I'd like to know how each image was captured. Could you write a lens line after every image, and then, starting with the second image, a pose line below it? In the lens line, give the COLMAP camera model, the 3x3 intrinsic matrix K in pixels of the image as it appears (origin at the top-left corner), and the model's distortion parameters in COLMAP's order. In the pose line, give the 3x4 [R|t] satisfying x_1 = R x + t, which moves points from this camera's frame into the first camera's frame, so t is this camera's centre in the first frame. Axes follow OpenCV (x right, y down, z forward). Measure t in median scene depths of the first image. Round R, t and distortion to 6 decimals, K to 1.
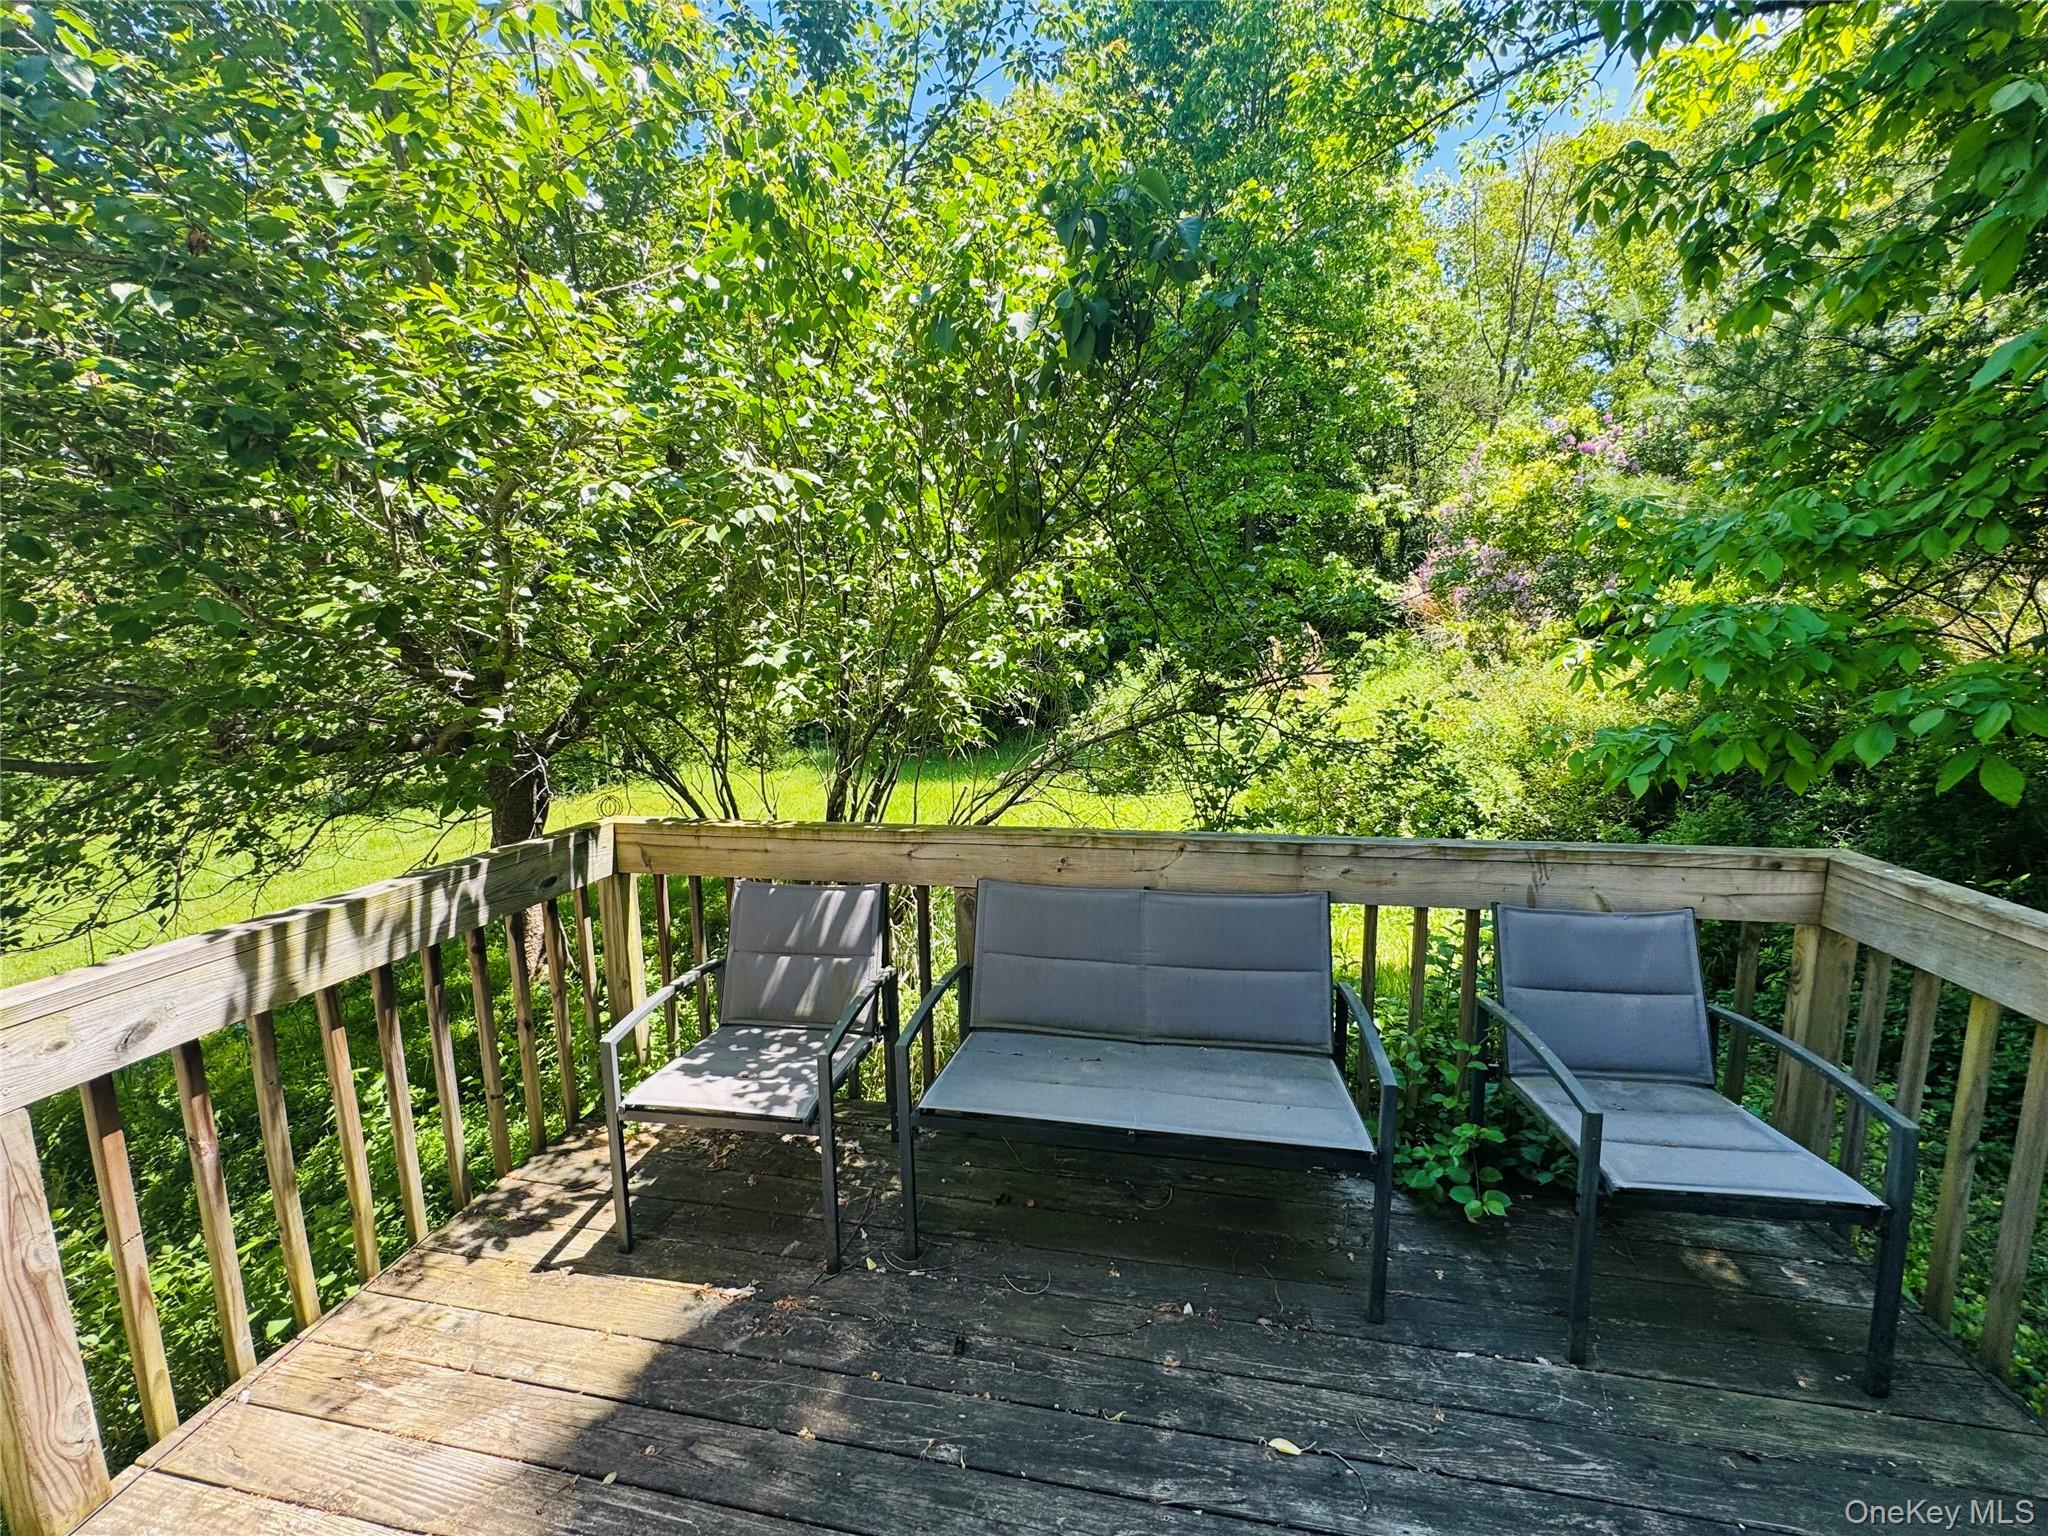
lens RADIAL K [[823.0, 0, 1027.3], [0, 823.0, 771.8], [0, 0, 1]] dist [-0.002051, 0.000492]
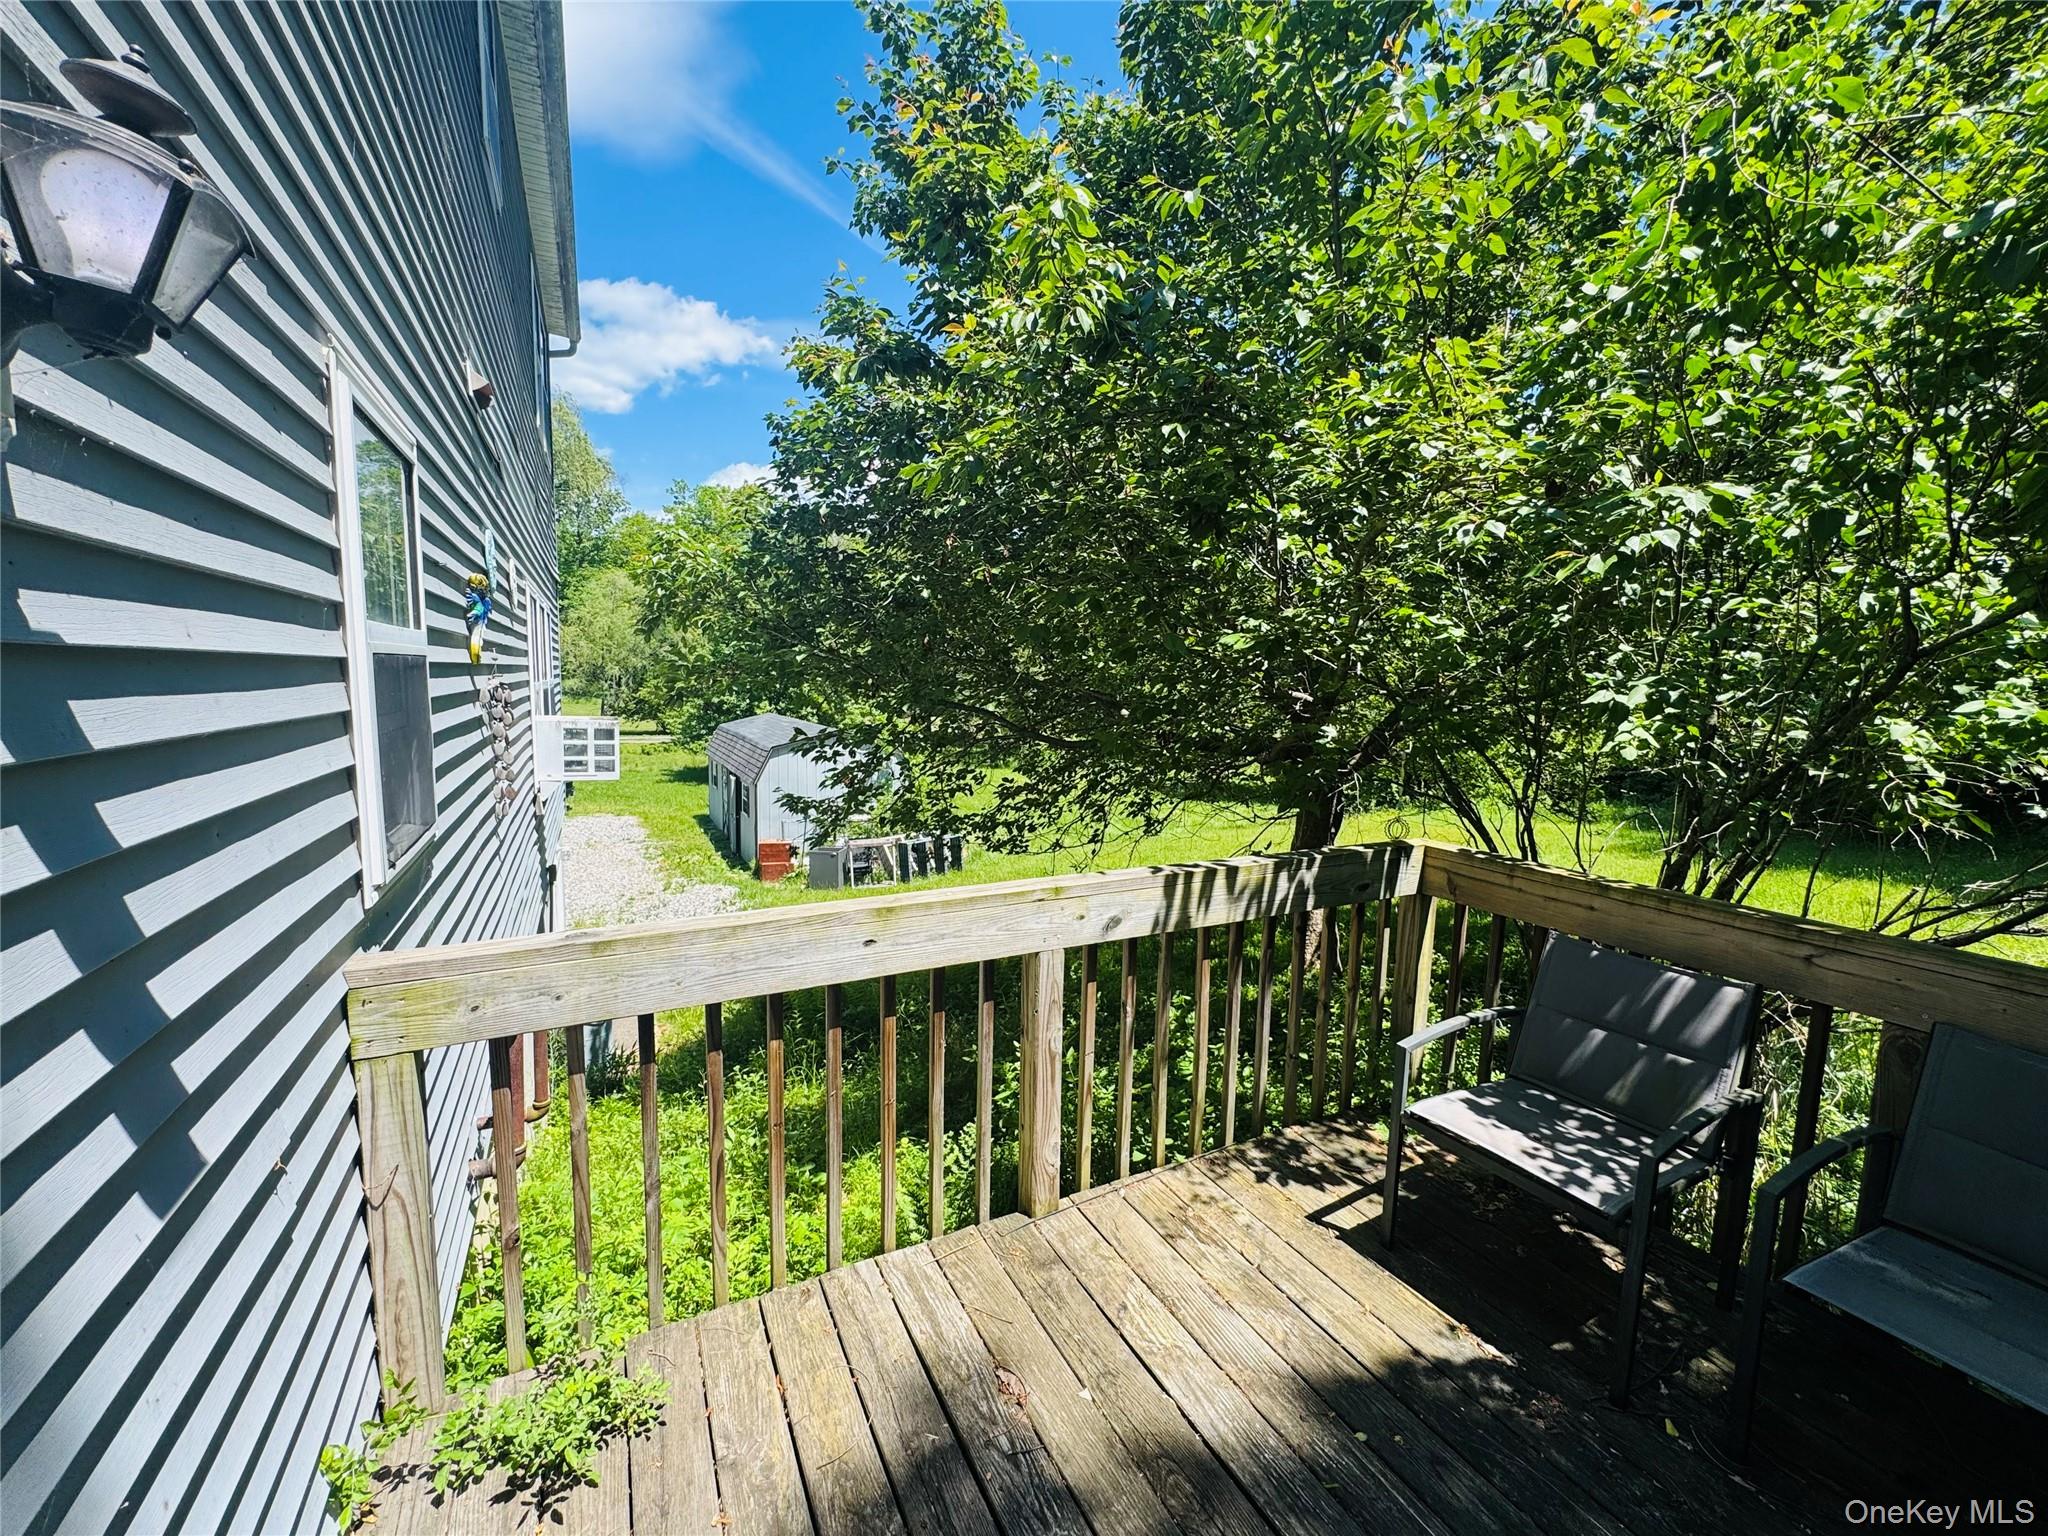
lens RADIAL K [[823.0, 0, 1030.5], [0, 823.0, 768.7], [0, 0, 1]] dist [-0.002051, 0.000492]
pose [[0.625857, 0.119248, -0.770768, -0.021272], [-0.147830, 0.988466, 0.032892, 0.005095], [0.765800, 0.093357, 0.636266, -0.052214]]
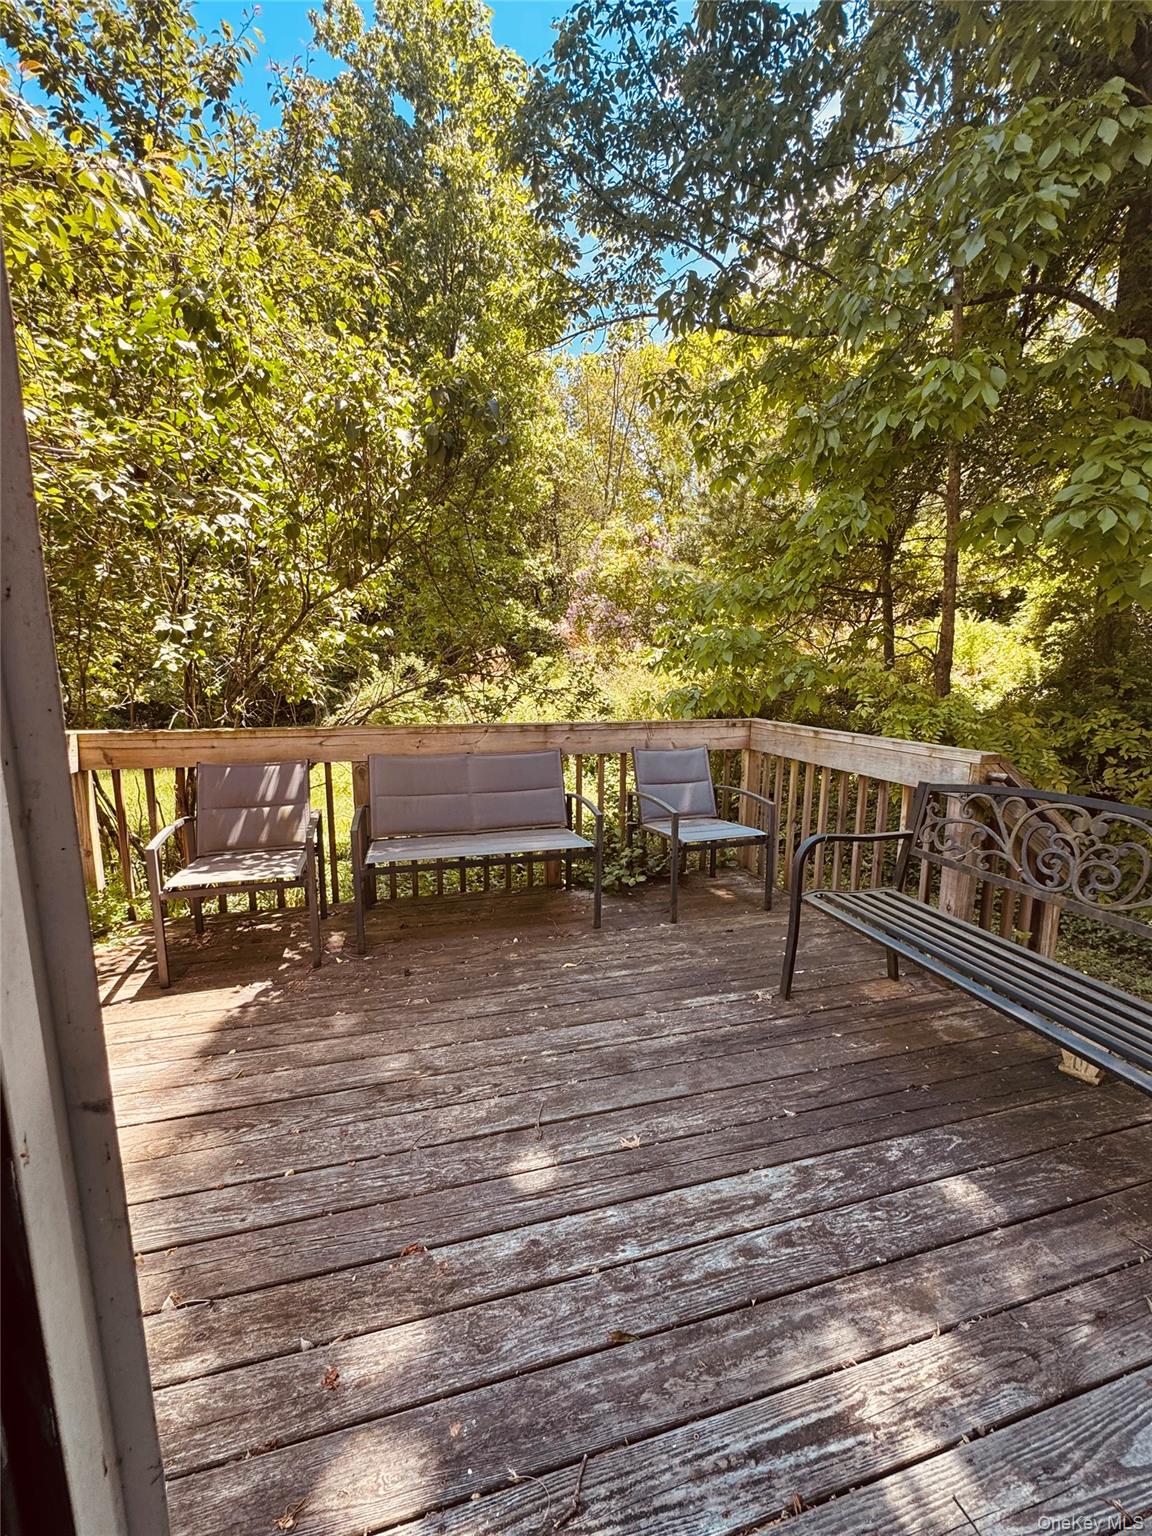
lens RADIAL K [[617.3, 0, 573.1], [0, 617.3, 772.4], [0, 0, 1]] dist [-0.002051, 0.000492]
pose [[0.896019, -0.052081, 0.440951, -0.189718], [0.044968, 0.998635, 0.026576, 0.117049], [-0.441733, -0.003984, 0.897138, -0.250150]]
